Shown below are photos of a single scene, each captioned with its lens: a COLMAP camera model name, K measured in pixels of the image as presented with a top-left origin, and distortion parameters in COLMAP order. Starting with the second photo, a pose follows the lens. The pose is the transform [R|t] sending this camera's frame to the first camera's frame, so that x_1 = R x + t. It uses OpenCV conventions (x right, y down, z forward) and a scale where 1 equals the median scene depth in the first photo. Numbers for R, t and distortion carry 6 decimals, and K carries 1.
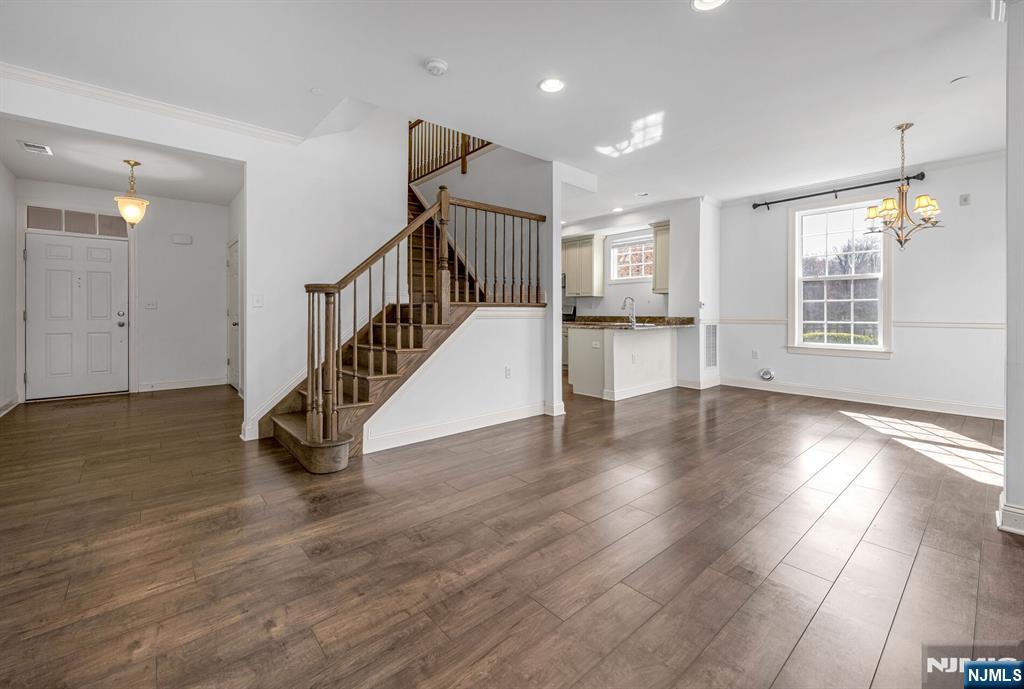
lens RADIAL K [[420.3, 0, 508.0], [0, 420.3, 312.6], [0, 0, 1]] dist [0.009056, 0.000662]
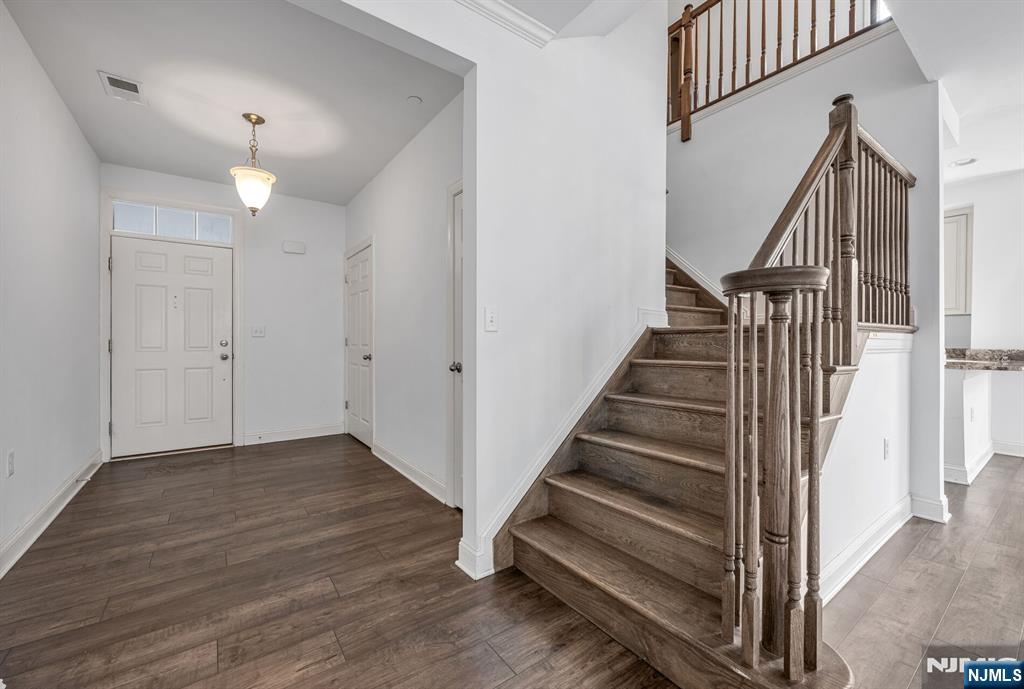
lens RADIAL K [[420.3, 0, 515.8], [0, 420.3, 343.2], [0, 0, 1]] dist [0.009056, 0.000662]
pose [[0.996133, 0.001914, -0.087834, -0.358851], [-0.001934, 0.999998, -0.000148, 0.001922], [0.087834, 0.000318, 0.996135, 0.319736]]
